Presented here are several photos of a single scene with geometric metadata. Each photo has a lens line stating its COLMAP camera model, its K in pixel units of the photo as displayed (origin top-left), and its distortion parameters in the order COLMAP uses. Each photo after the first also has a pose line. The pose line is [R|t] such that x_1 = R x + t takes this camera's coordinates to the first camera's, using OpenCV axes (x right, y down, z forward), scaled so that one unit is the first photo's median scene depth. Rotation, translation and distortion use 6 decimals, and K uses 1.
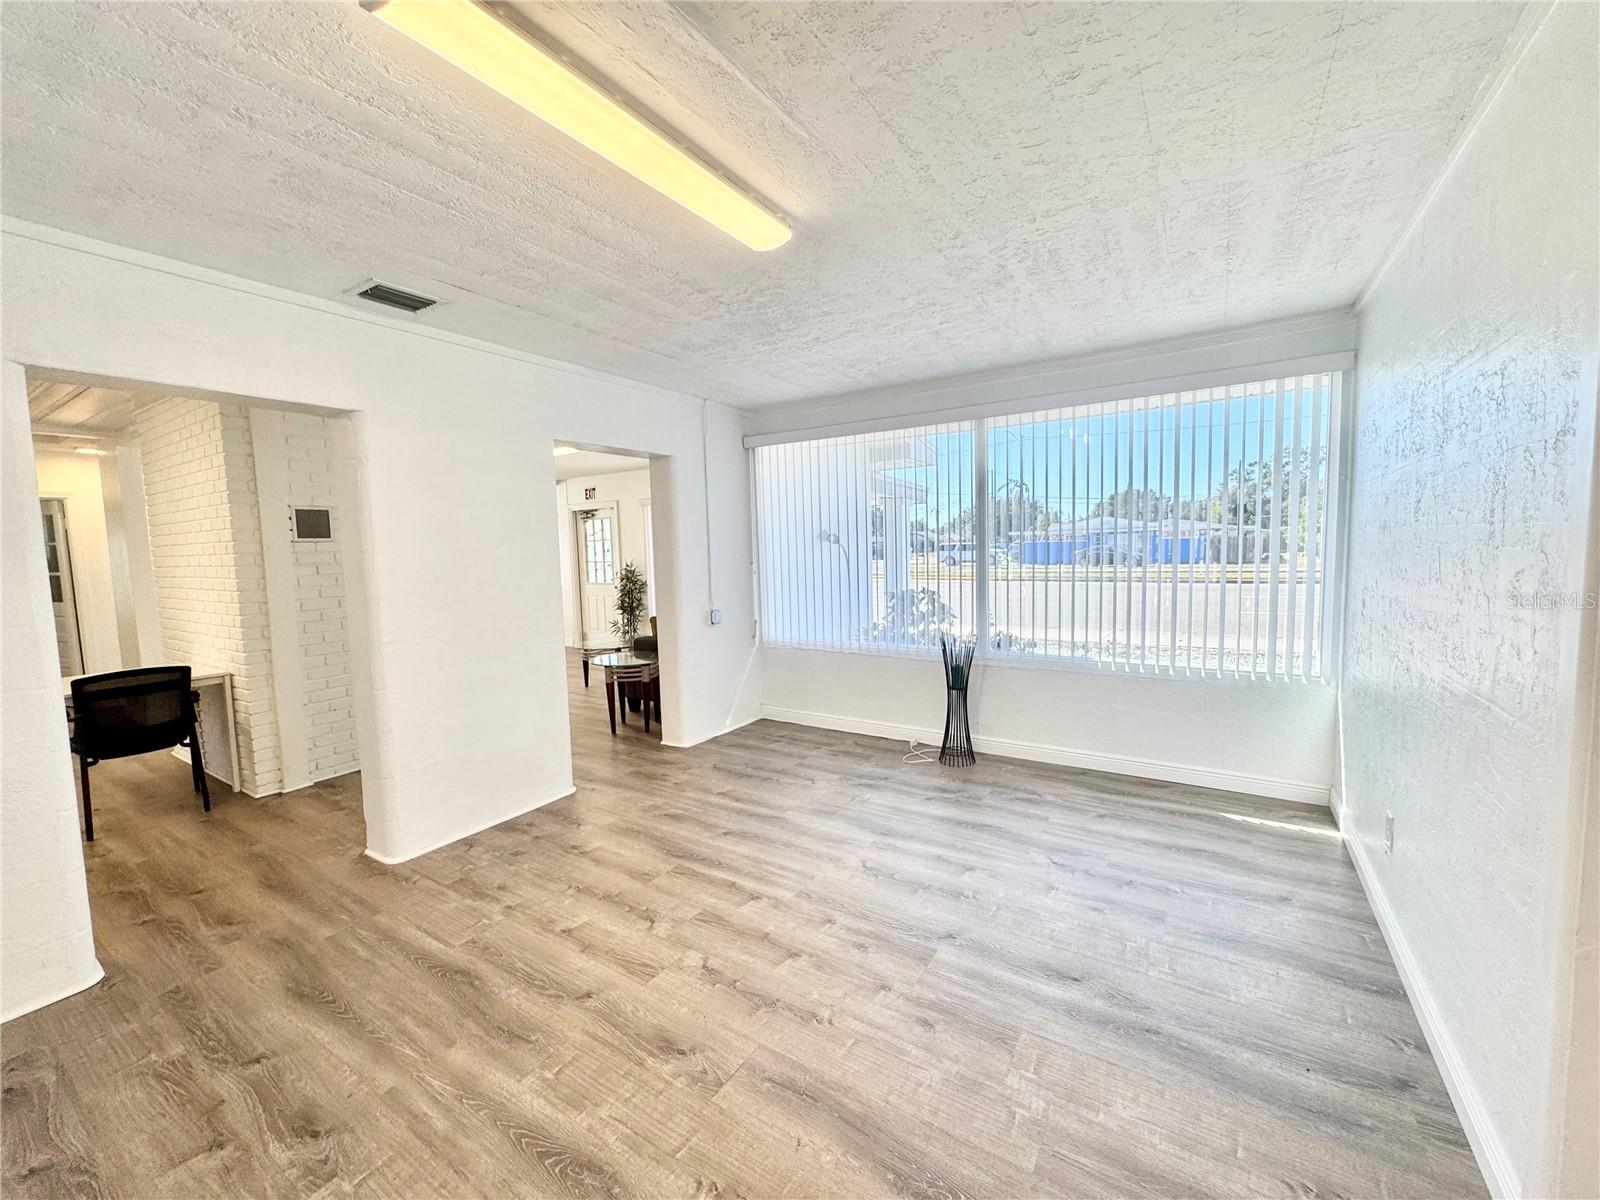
lens RADIAL K [[642.5, 0, 805.0], [0, 642.5, 599.3], [0, 0, 1]] dist [-0.004633, 0.000813]
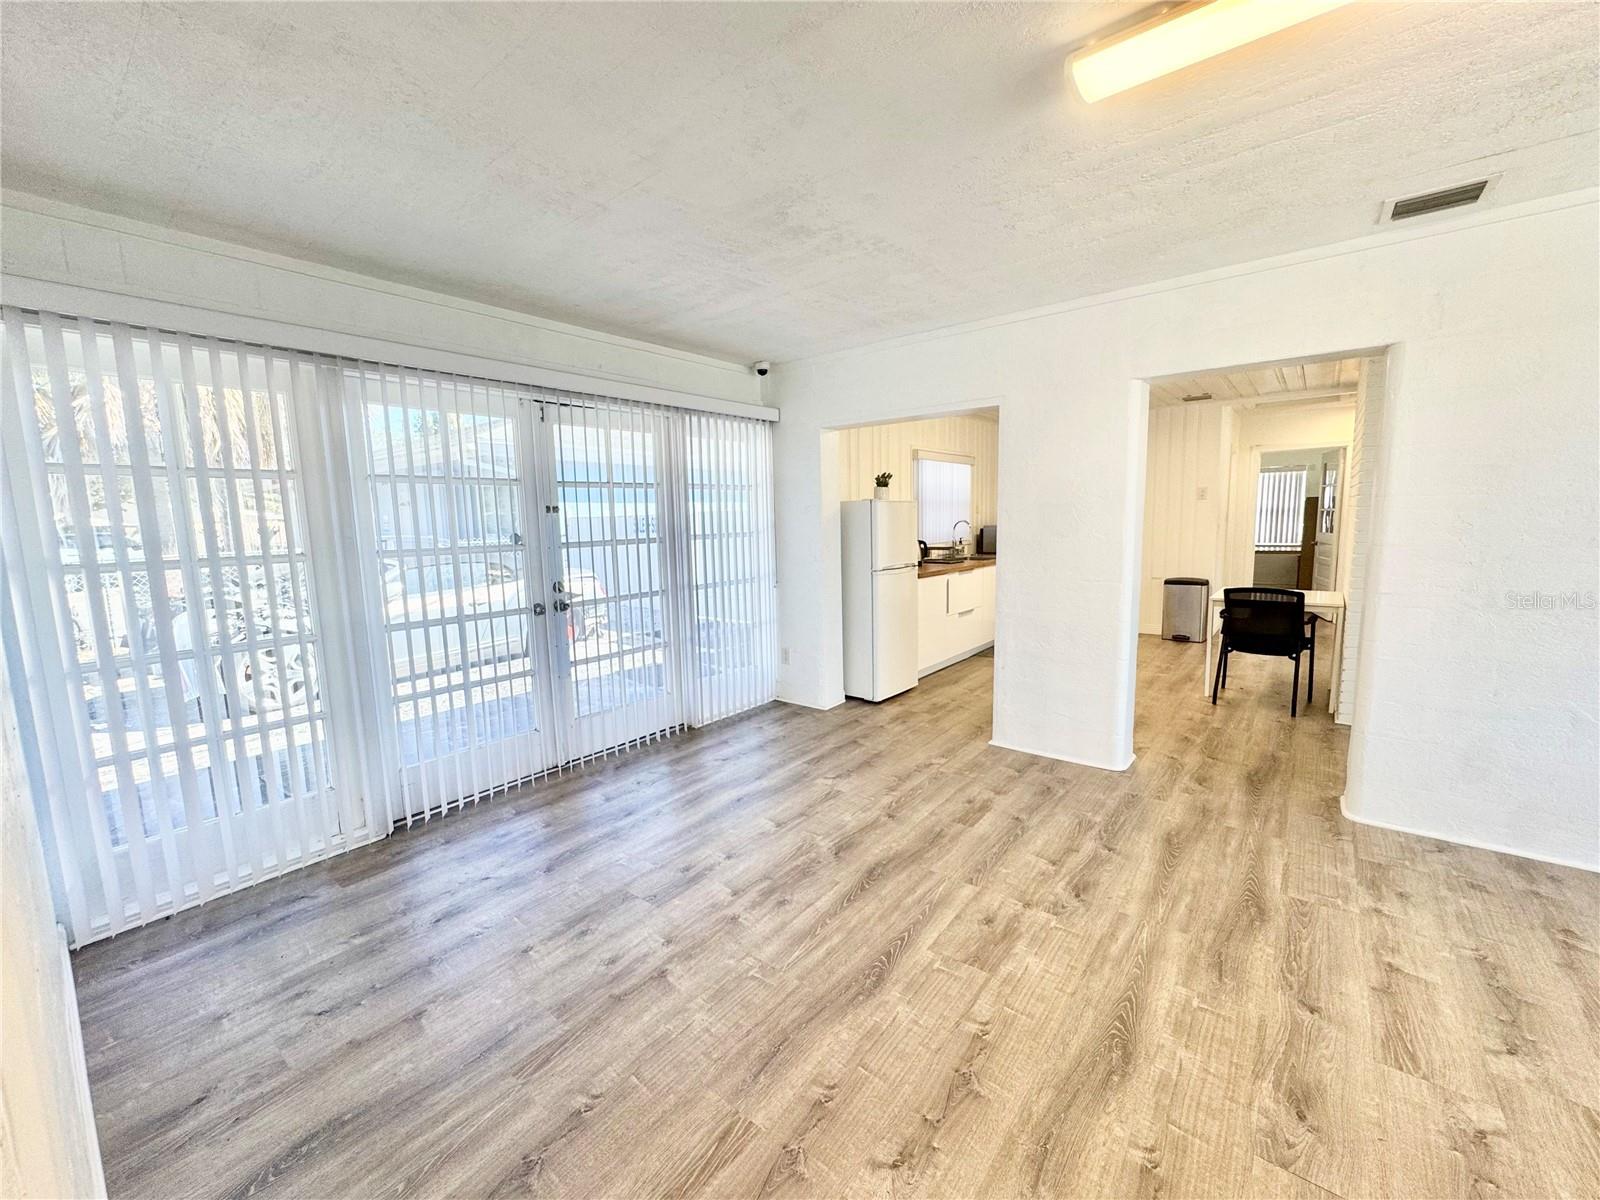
lens RADIAL K [[642.5, 0, 797.1], [0, 642.5, 601.8], [0, 0, 1]] dist [-0.004633, 0.000813]
pose [[-0.107344, 0.161742, -0.980977, 0.445252], [-0.057752, 0.983998, 0.168559, -0.035365], [0.992543, 0.074747, -0.096286, 0.297265]]
